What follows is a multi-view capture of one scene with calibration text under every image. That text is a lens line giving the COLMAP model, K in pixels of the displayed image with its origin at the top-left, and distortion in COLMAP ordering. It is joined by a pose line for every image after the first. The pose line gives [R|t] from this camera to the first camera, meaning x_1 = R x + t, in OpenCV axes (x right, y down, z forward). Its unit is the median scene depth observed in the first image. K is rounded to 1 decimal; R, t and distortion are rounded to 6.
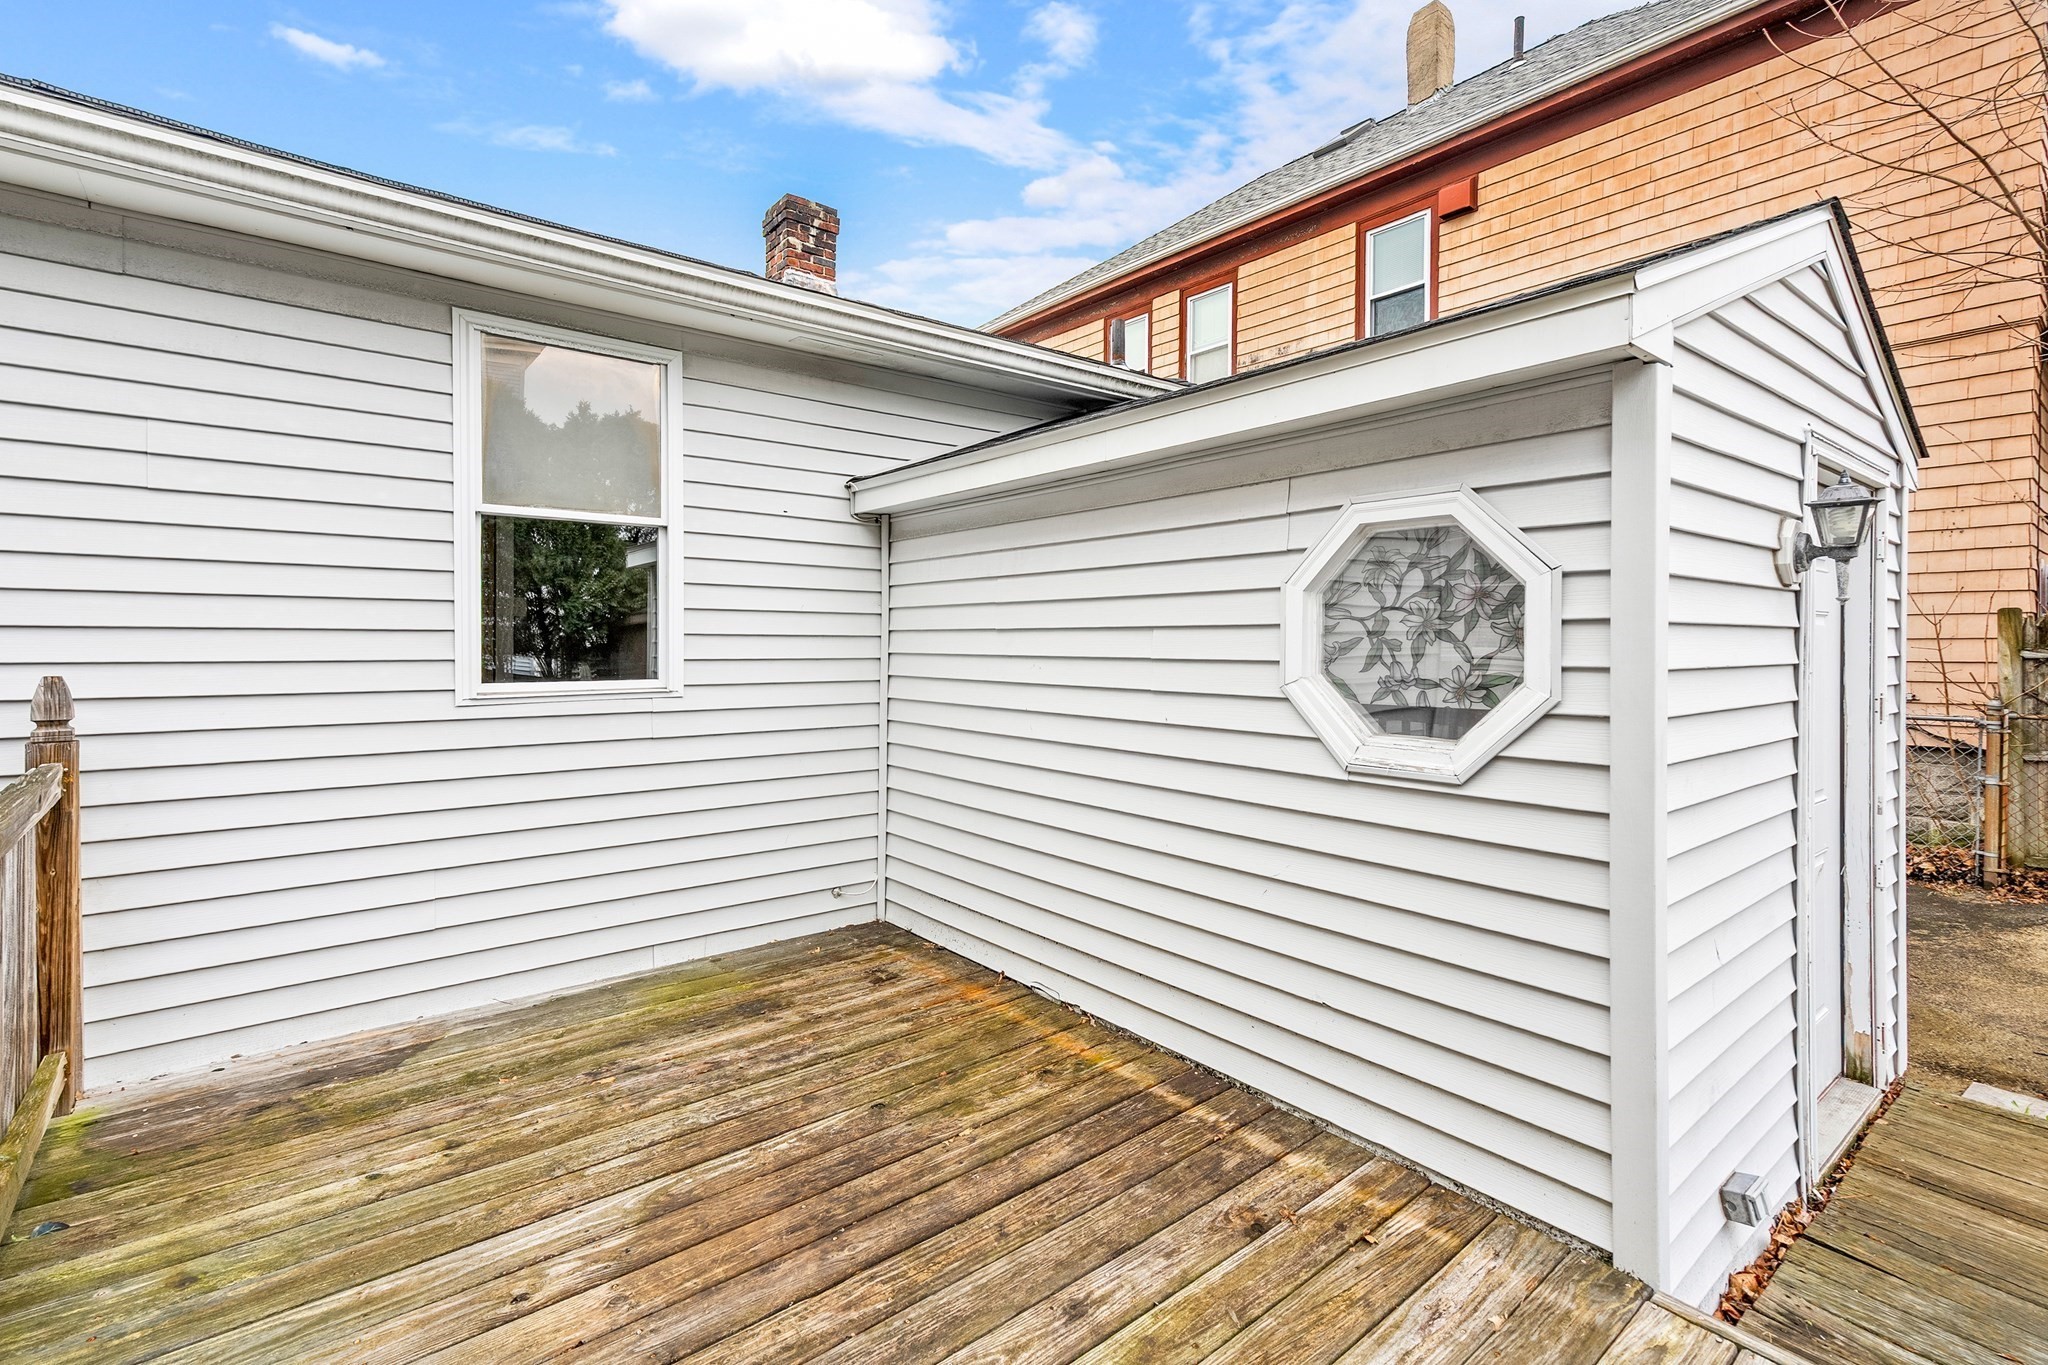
lens RADIAL K [[949.5, 0, 1019.9], [0, 949.5, 640.4], [0, 0, 1]] dist [0.012198, 0.000152]
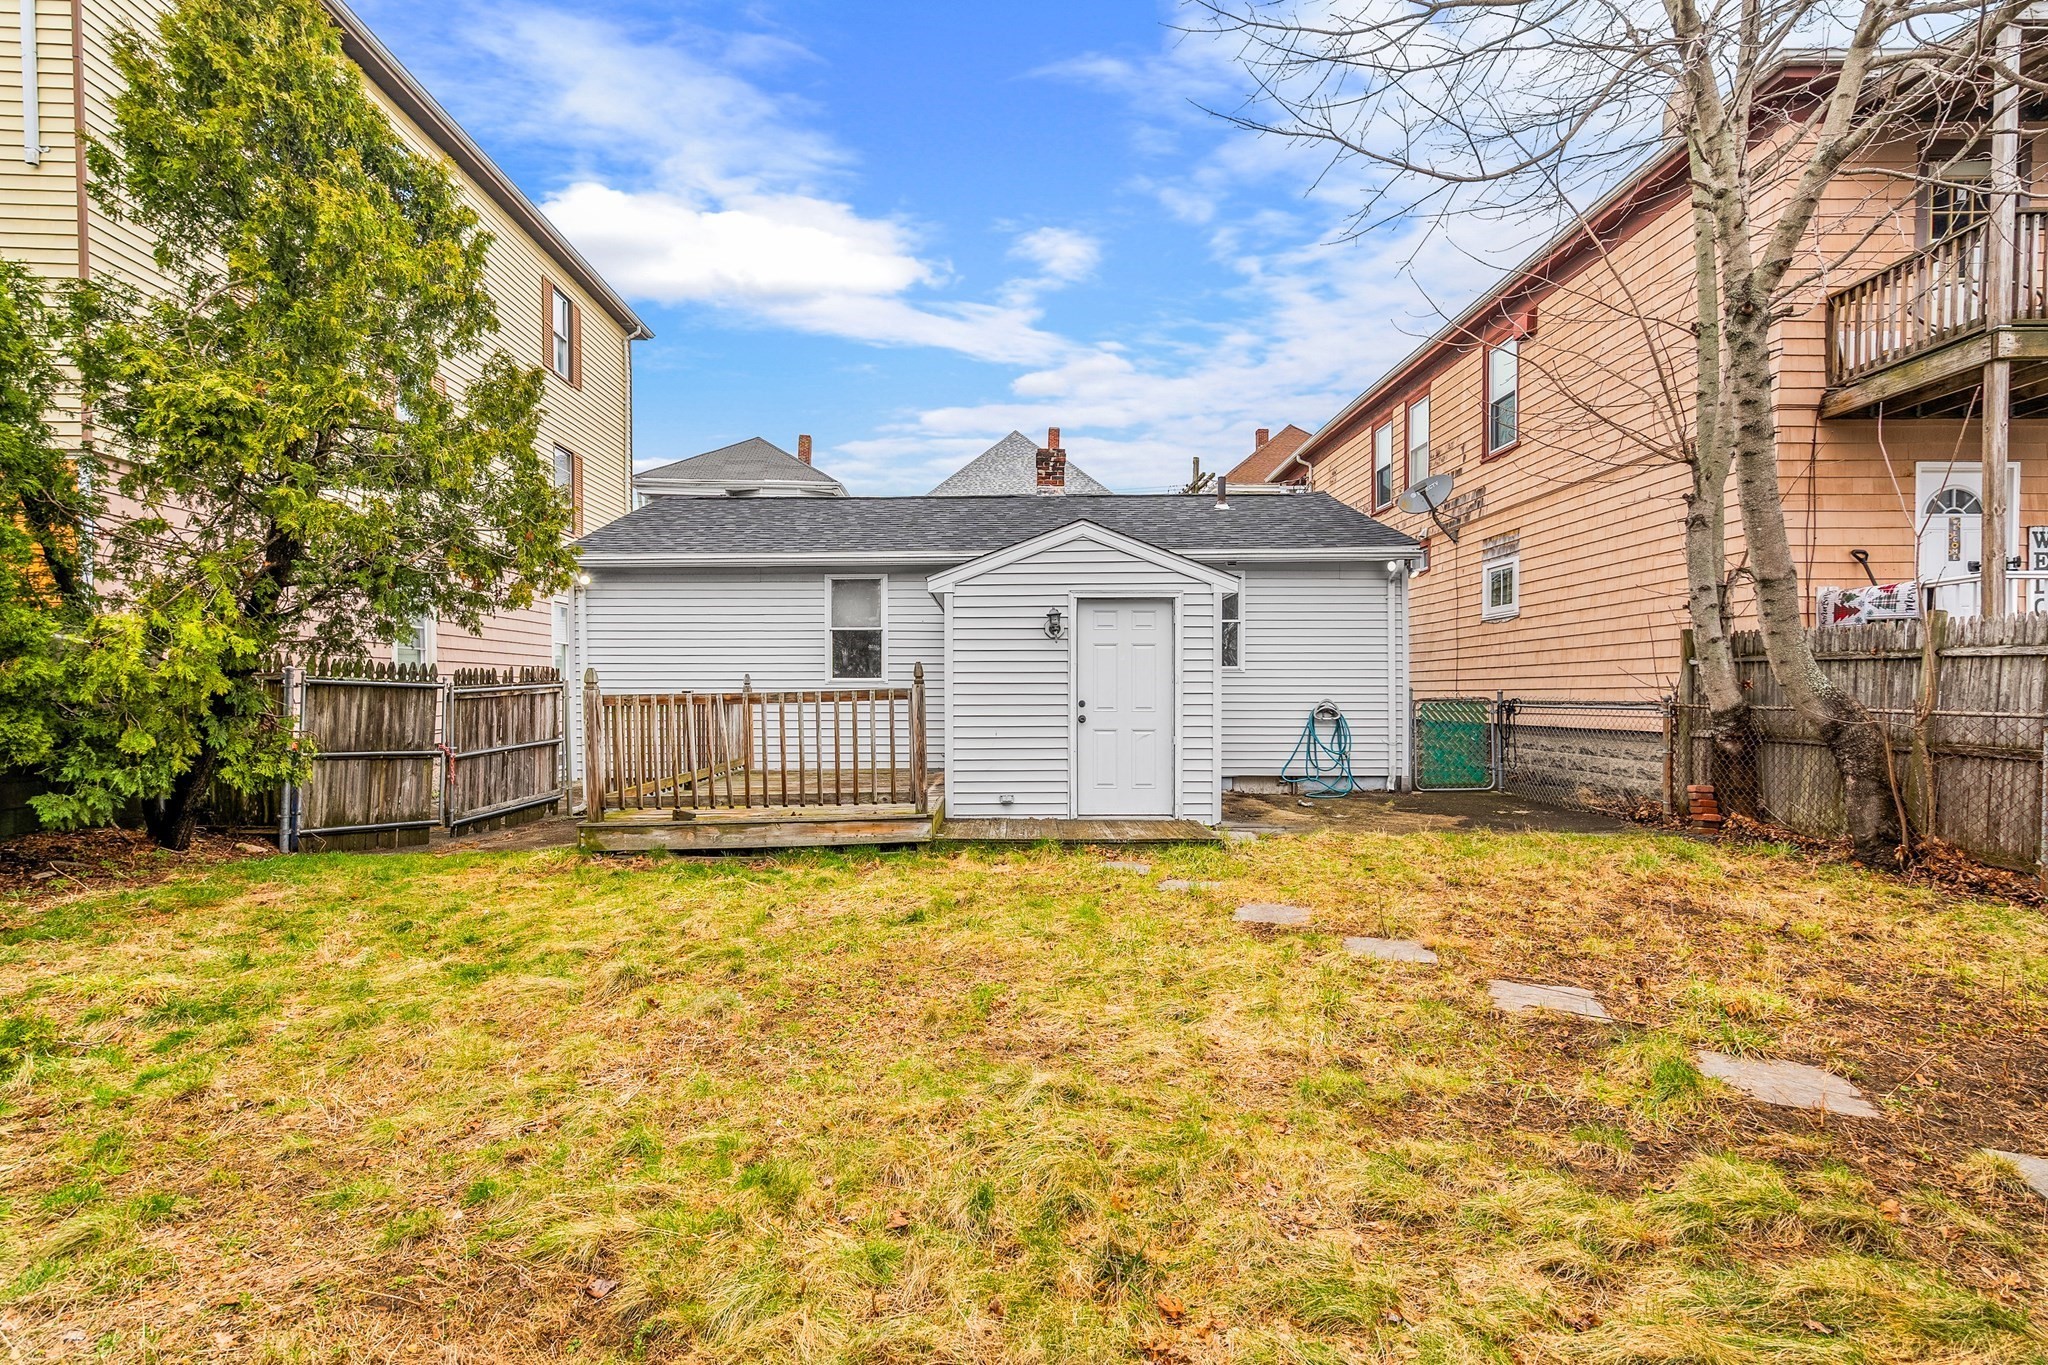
lens RADIAL K [[919.0, 0, 1015.4], [0, 919.0, 701.8], [0, 0, 1]] dist [0.022557, 0.000057]
pose [[0.788990, 0.003981, -0.614393, 0.787952], [0.003839, 0.999928, 0.011409, 0.036549], [0.614394, -0.011360, 0.788917, -0.488518]]
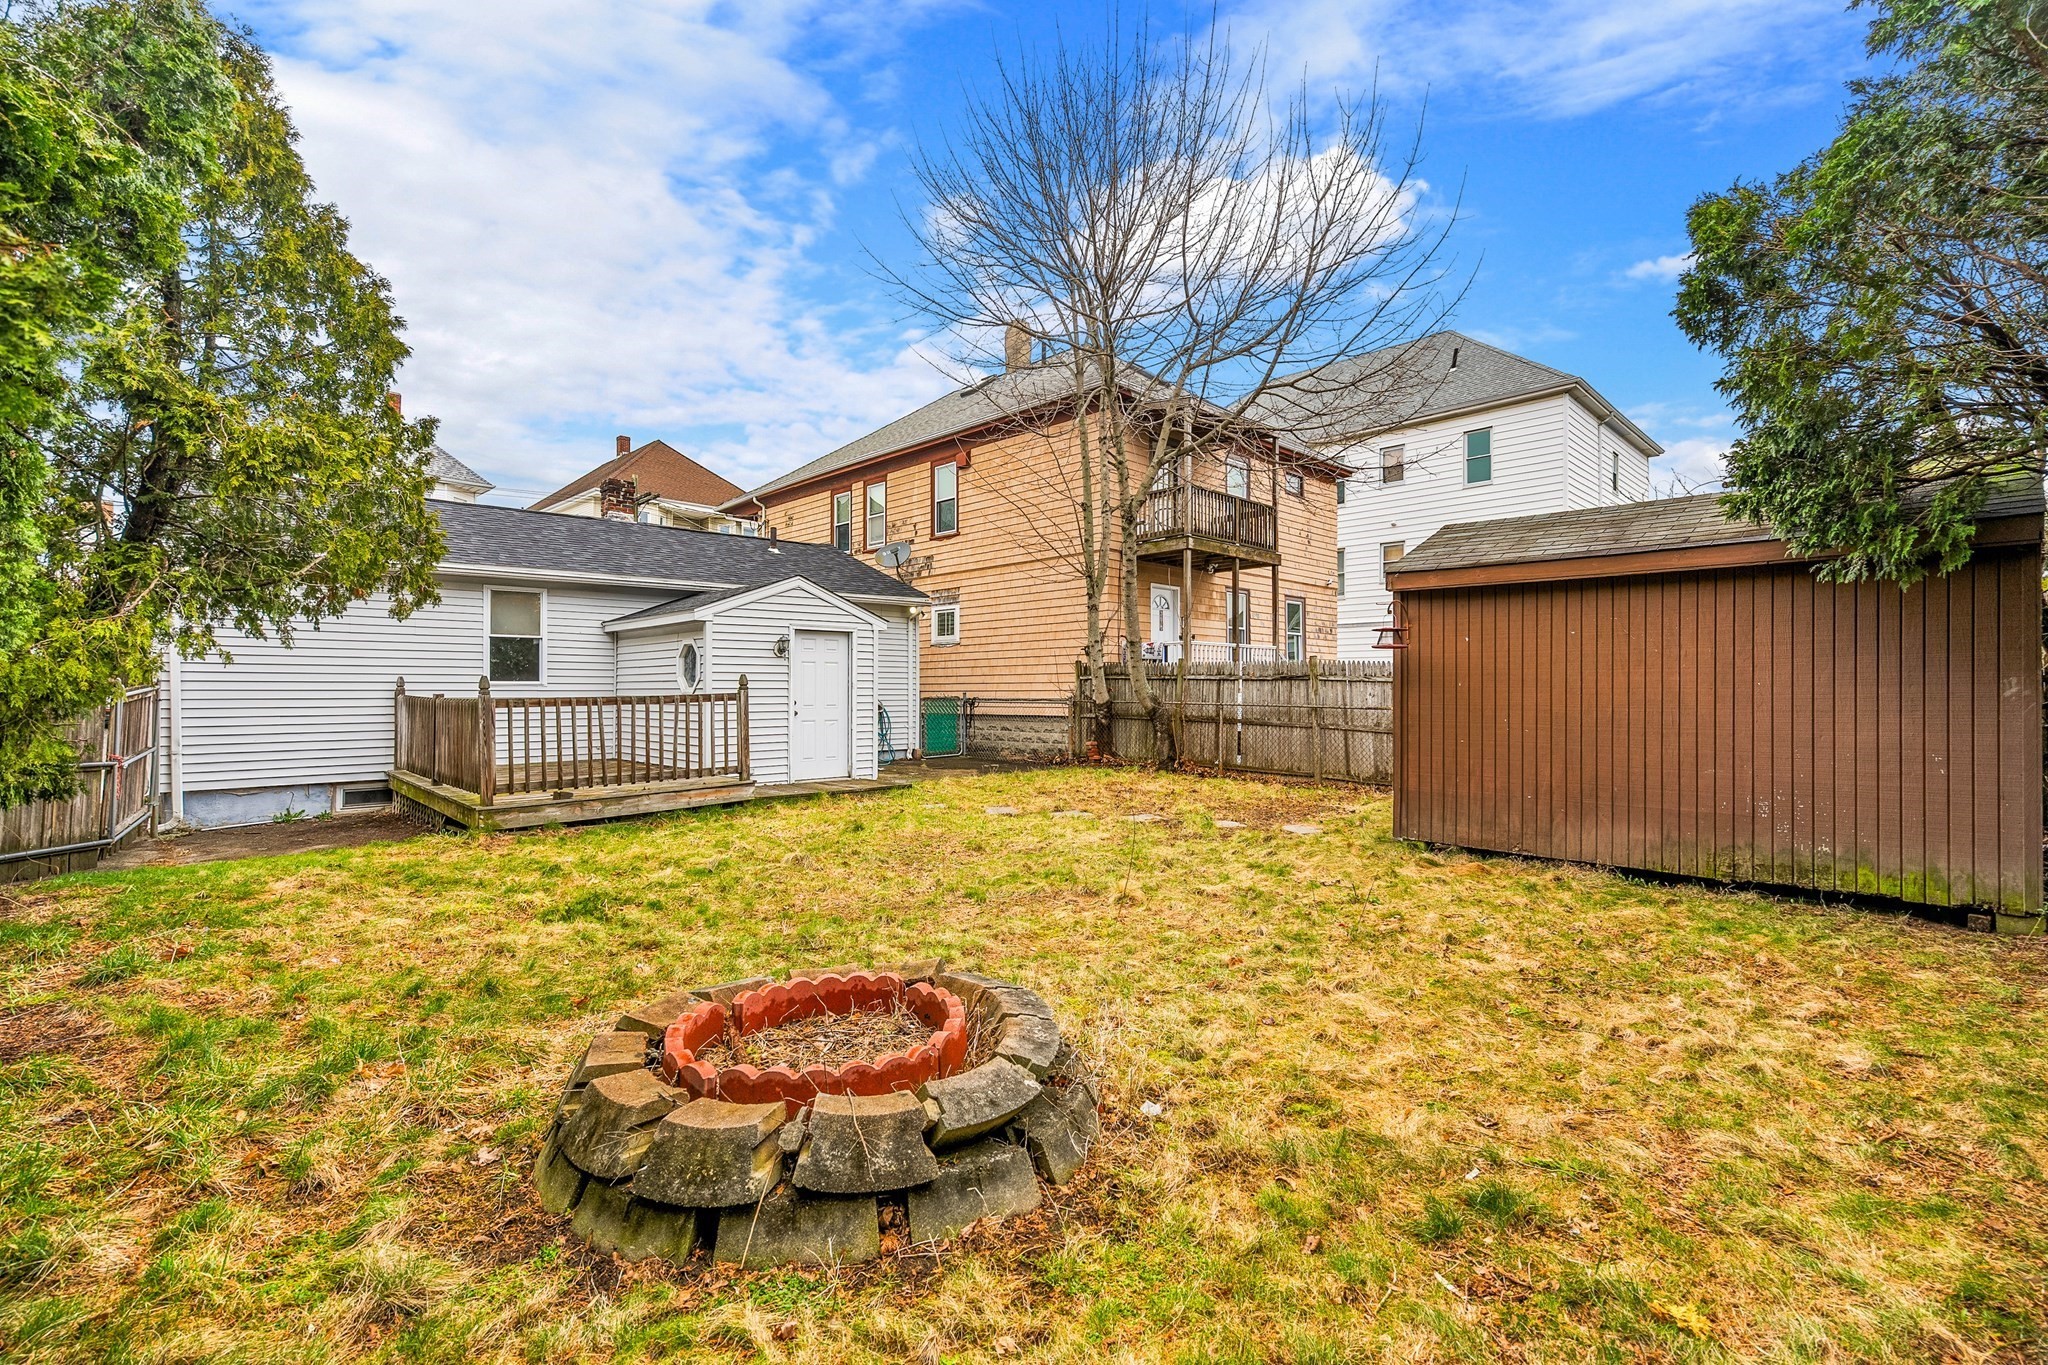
lens RADIAL K [[900.8, 0, 1024.0], [0, 900.8, 682.5], [0, 0, 1]] dist [0.001311, 0.000064]
pose [[0.995917, -0.001741, 0.090261, 0.472545], [0.002188, 0.999986, -0.004849, 0.026889], [-0.090251, 0.005027, 0.995906, -1.061089]]
